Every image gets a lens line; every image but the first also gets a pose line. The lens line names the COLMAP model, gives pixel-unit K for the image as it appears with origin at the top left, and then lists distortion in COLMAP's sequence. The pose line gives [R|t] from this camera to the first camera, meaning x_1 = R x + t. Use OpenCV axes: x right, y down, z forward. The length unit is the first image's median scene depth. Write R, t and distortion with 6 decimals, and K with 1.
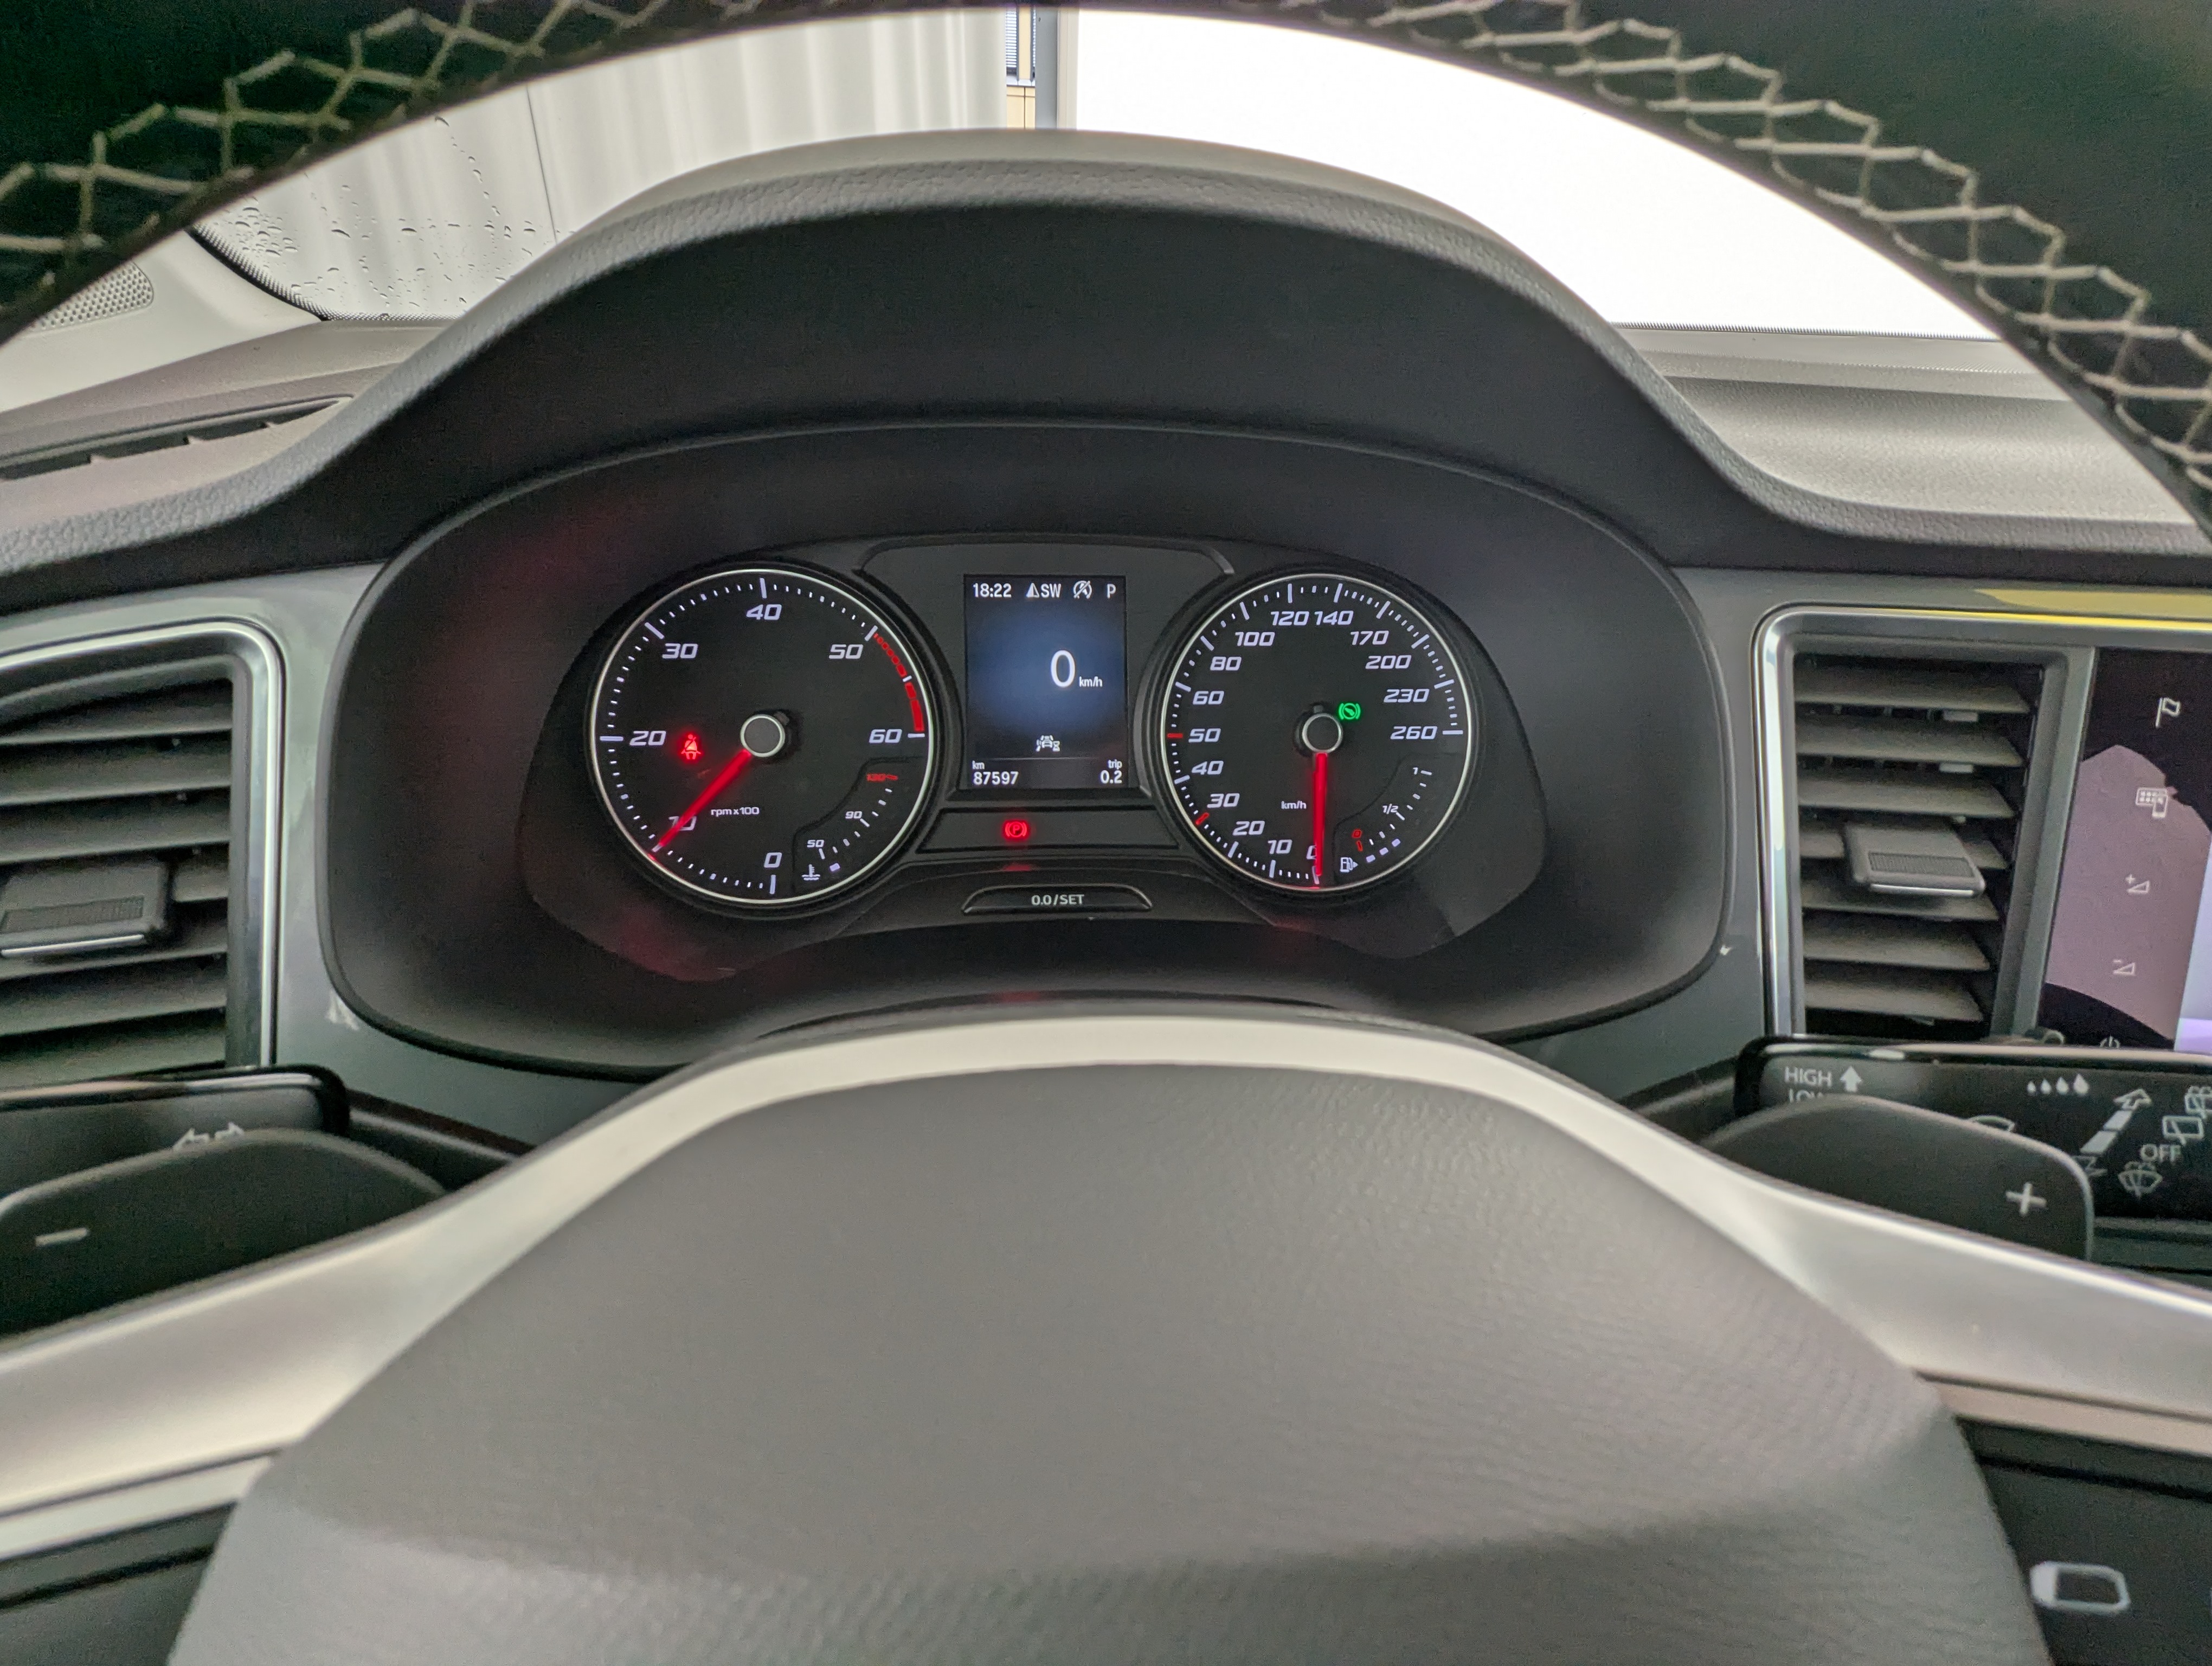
lens RADIAL K [[1052.6, 0, 1106.5], [0, 1052.6, 853.6], [0, 0, 1]] dist [0.004723, -0.002310]
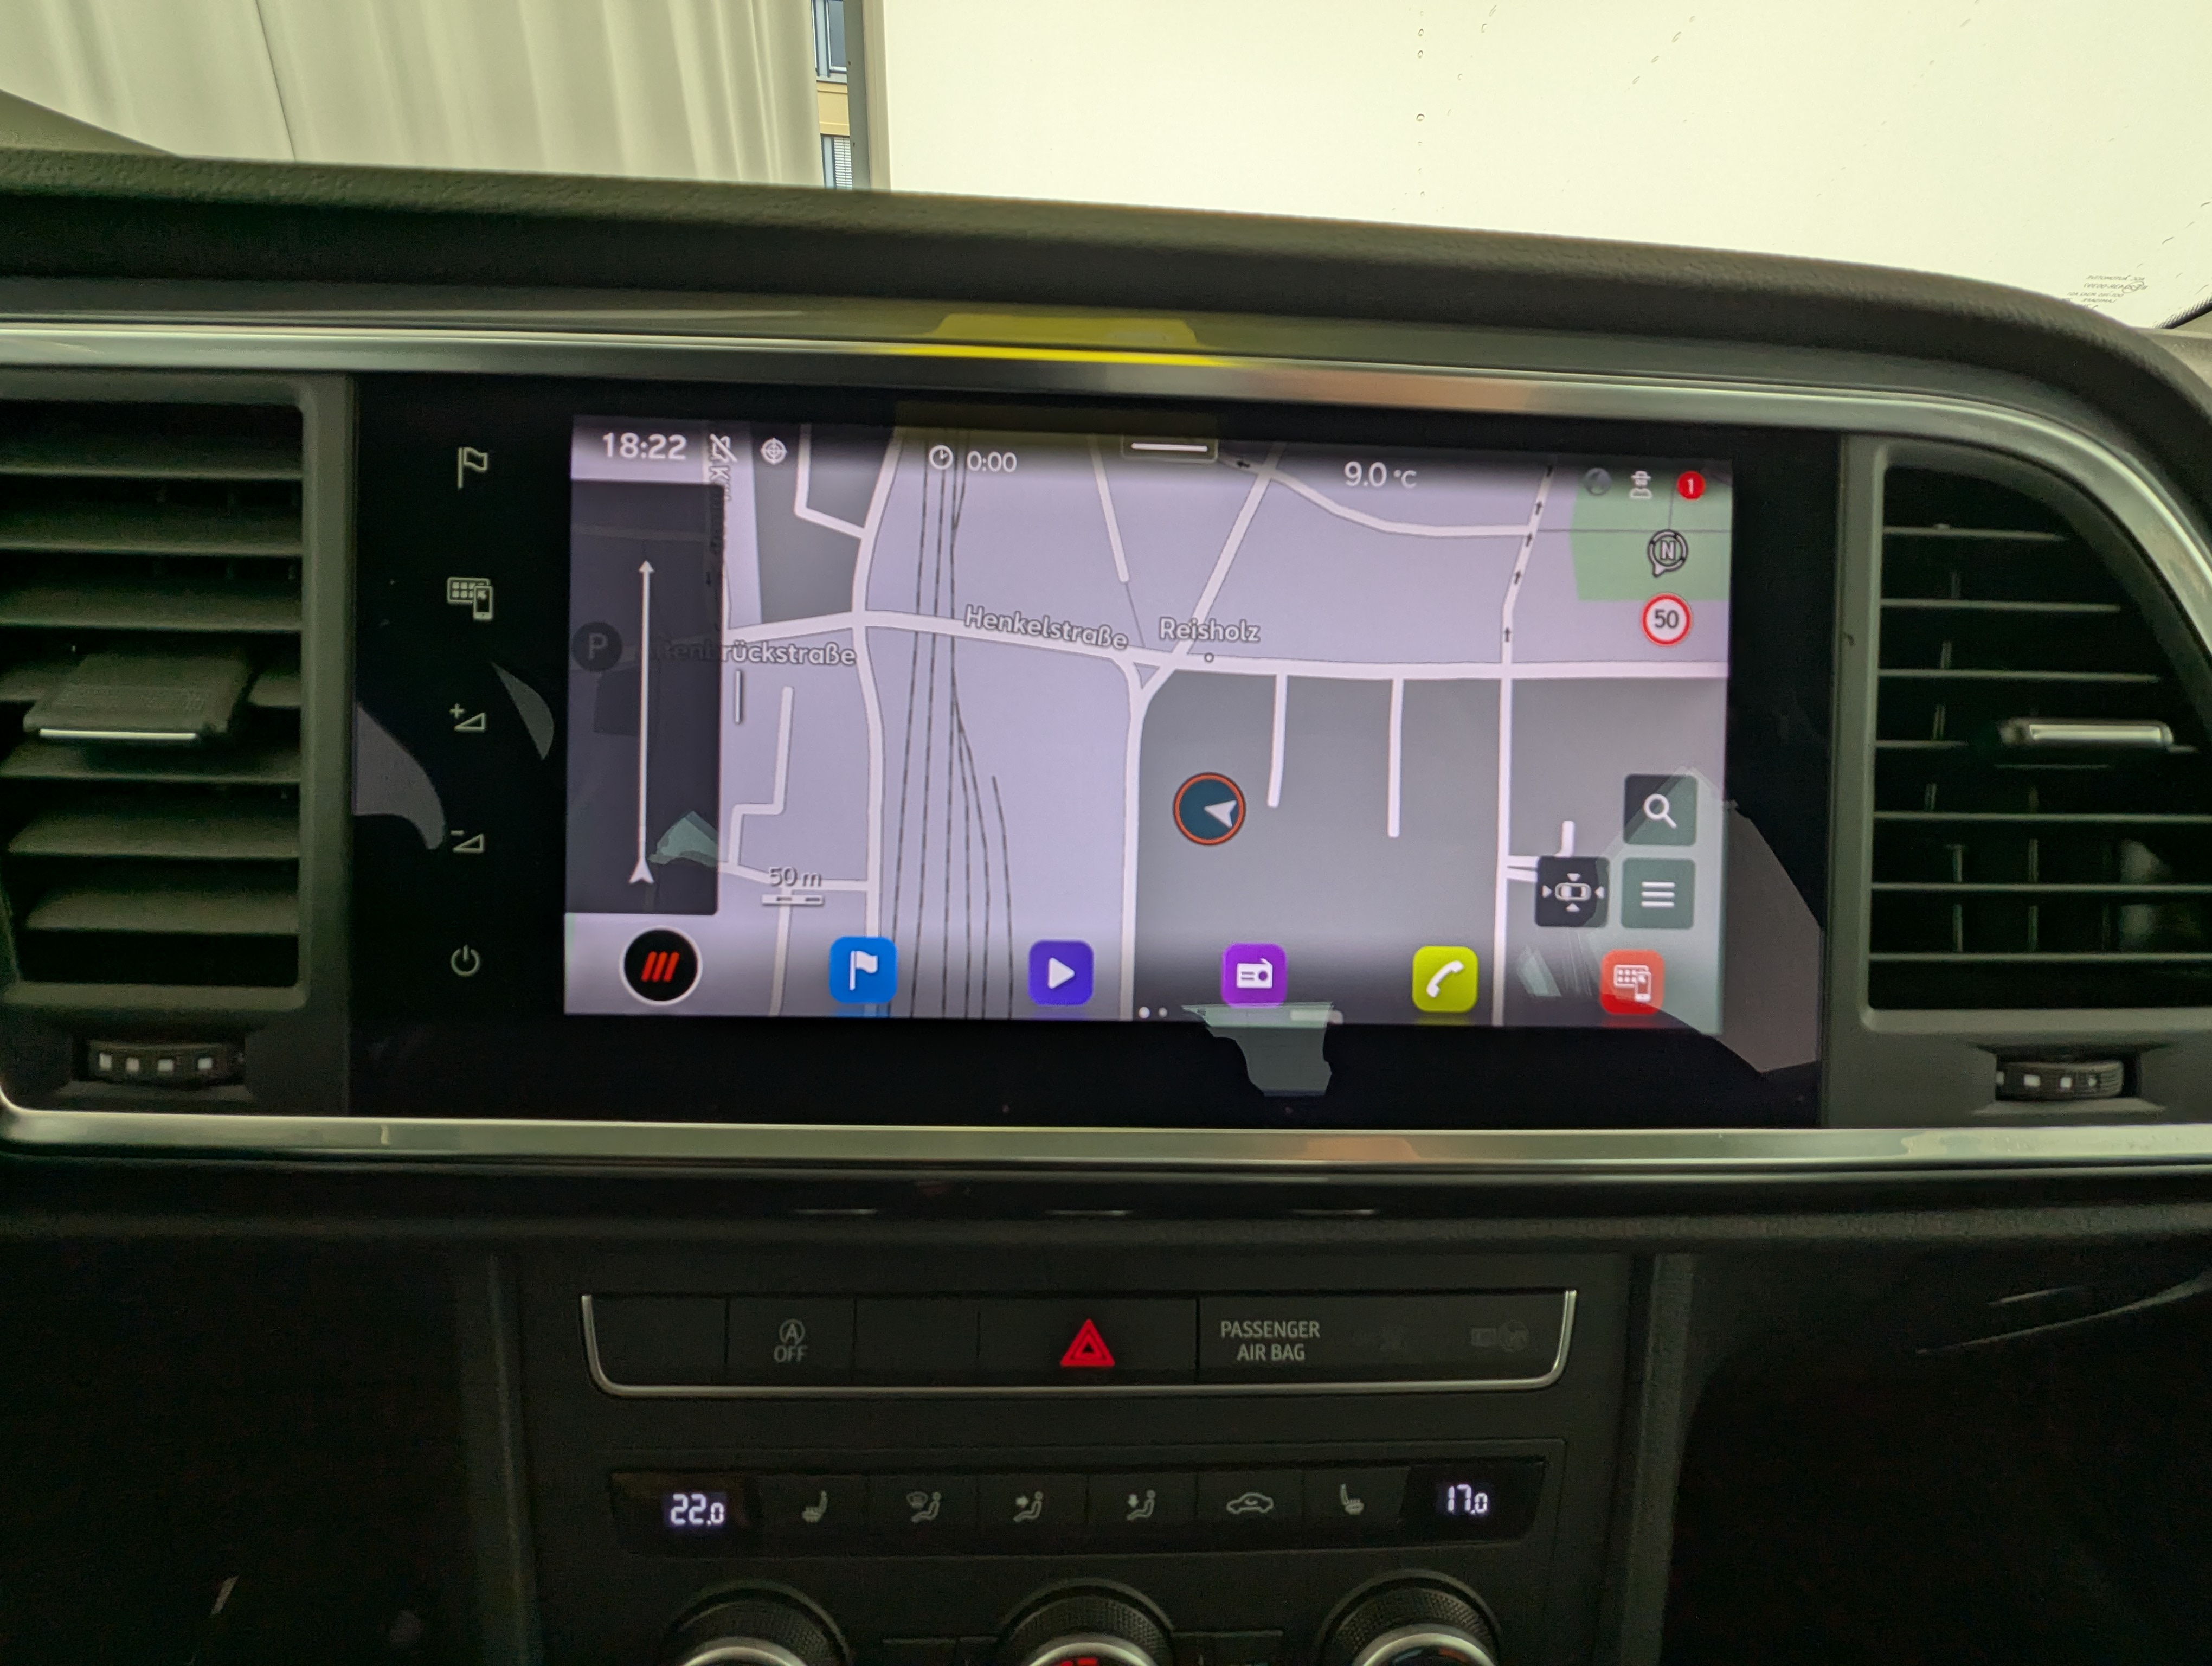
lens RADIAL K [[1052.6, 0, 1105.6], [0, 1052.6, 846.4], [0, 0, 1]] dist [0.004723, -0.002310]
pose [[0.995371, -0.039825, 0.087469, 0.987544], [0.048628, 0.993704, -0.100935, 0.149636], [-0.082898, 0.104721, 0.991041, 0.221429]]
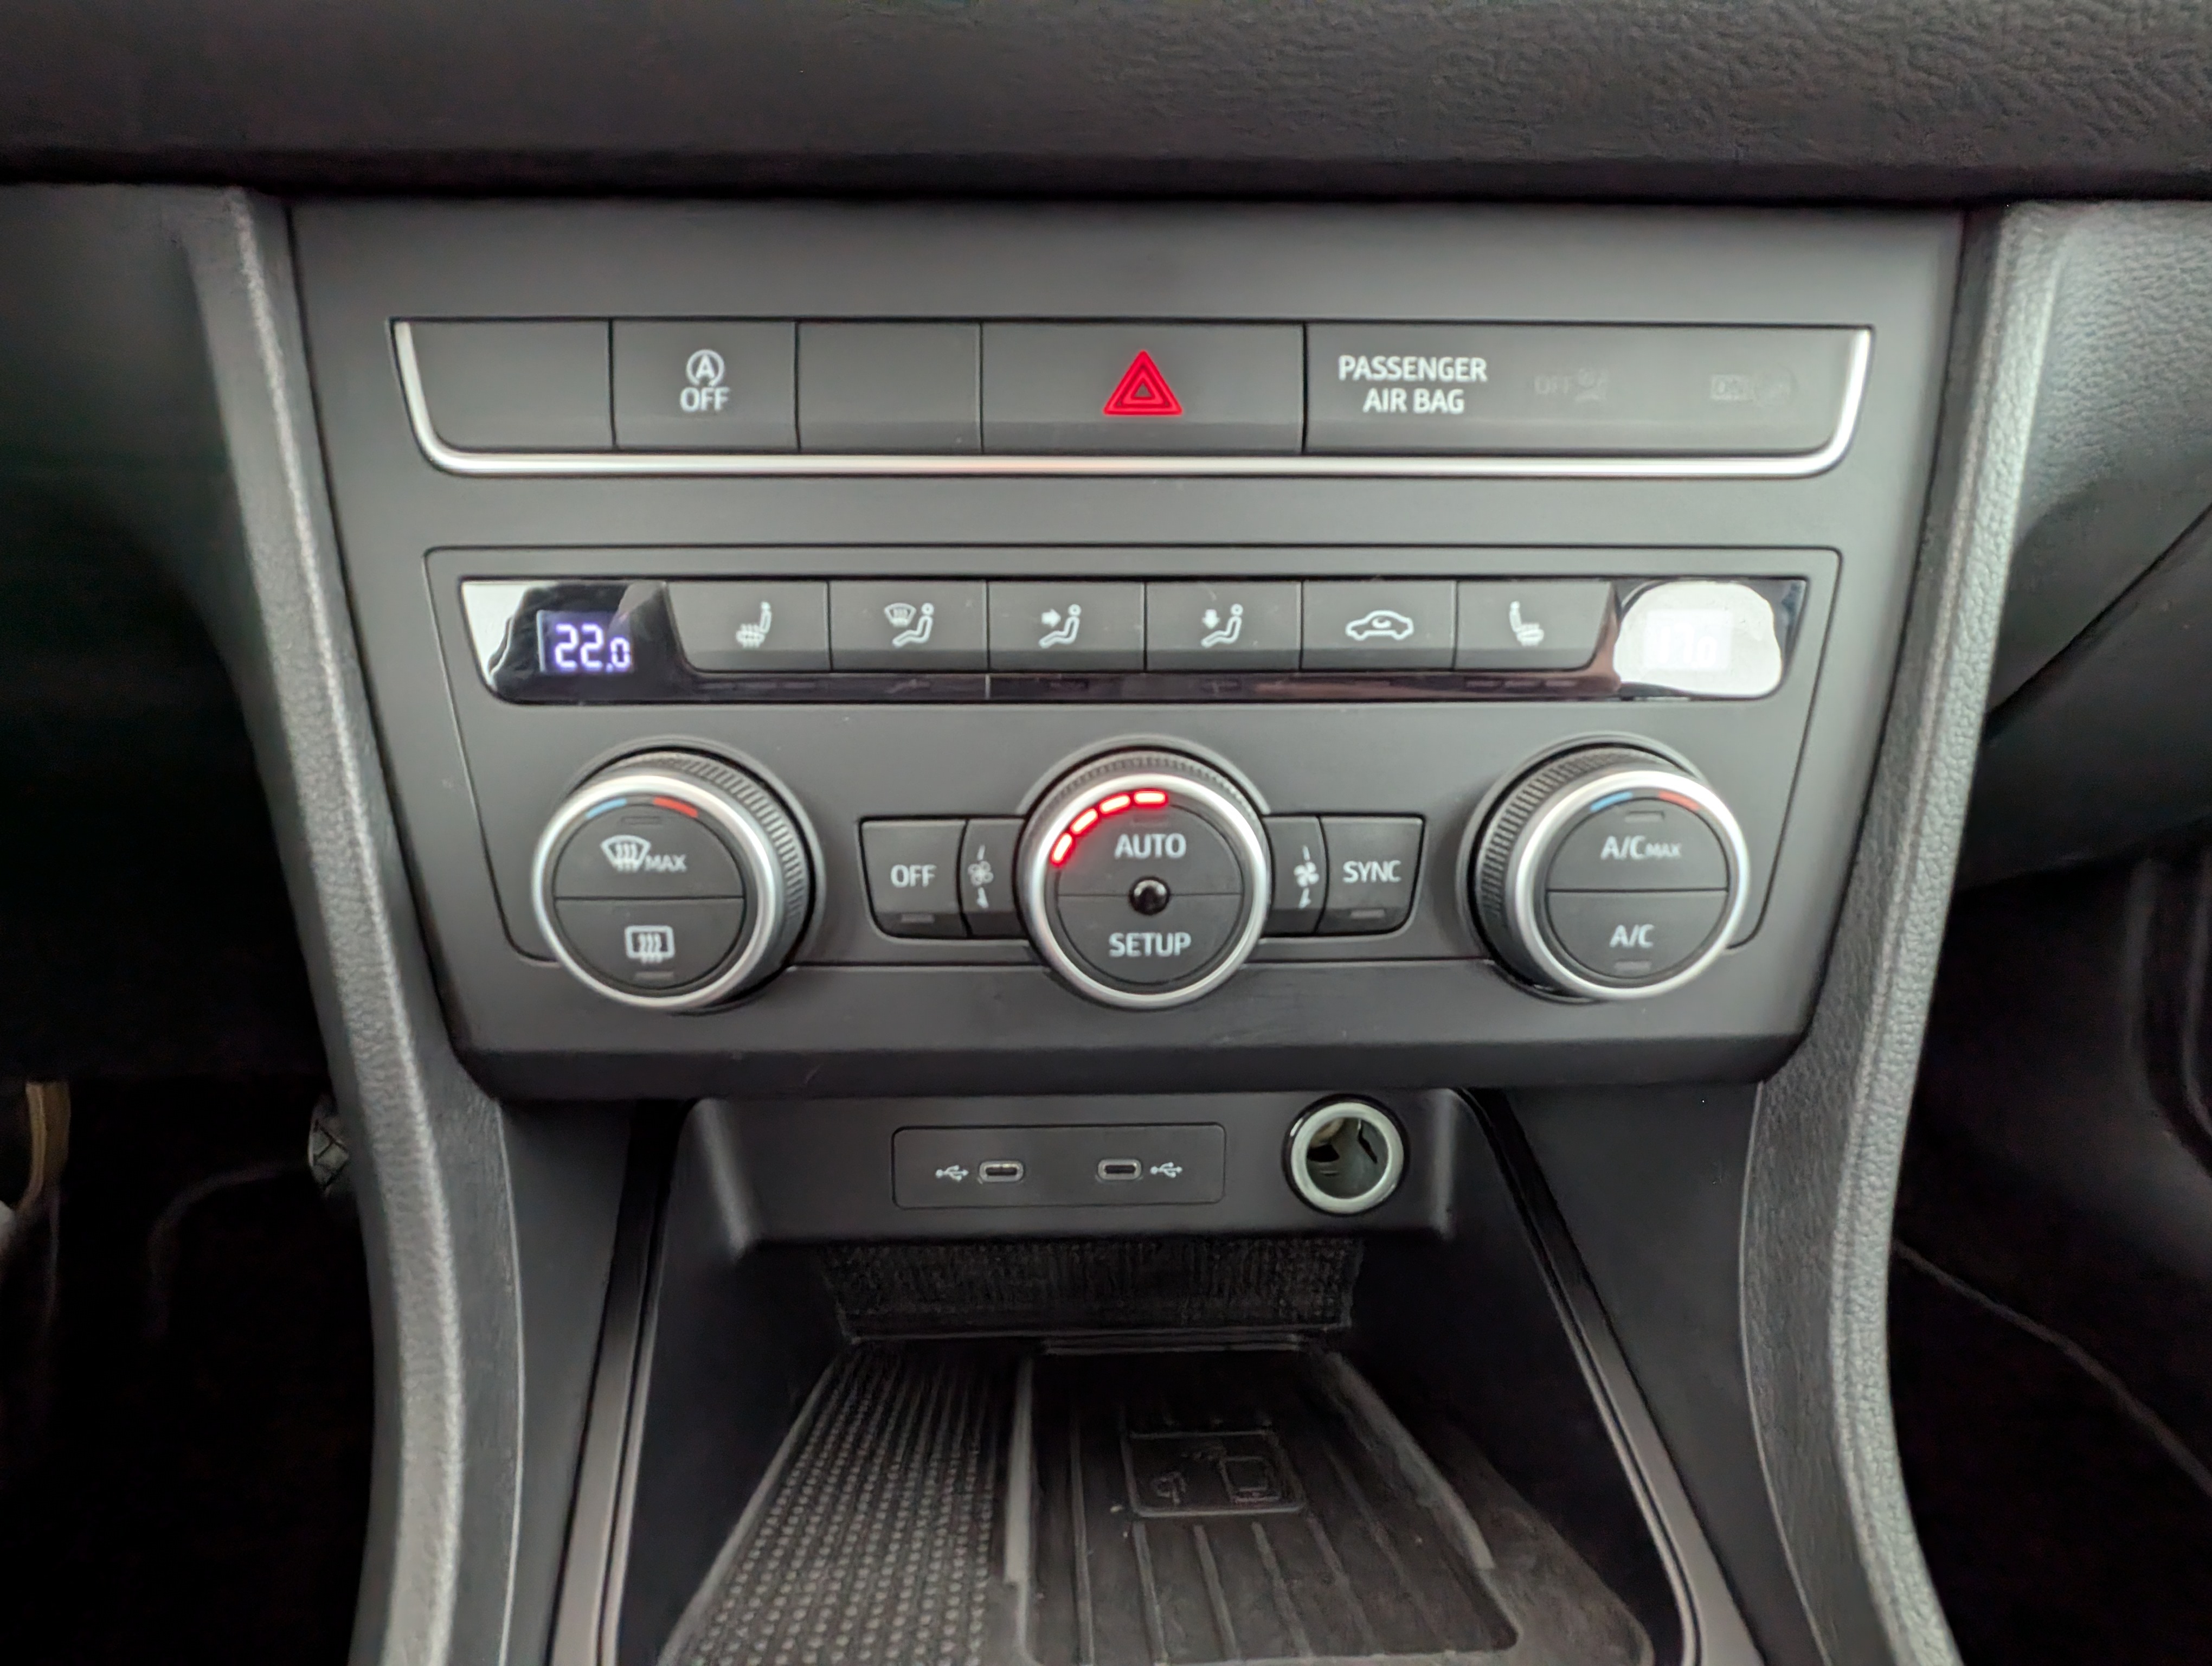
lens RADIAL K [[1052.6, 0, 1099.7], [0, 1052.6, 836.6], [0, 0, 1]] dist [0.004723, -0.002310]
pose [[0.996289, -0.067193, 0.053793, 0.967735], [0.065784, 0.997453, 0.027554, 0.558209], [-0.055507, -0.023913, 0.998172, 0.455144]]
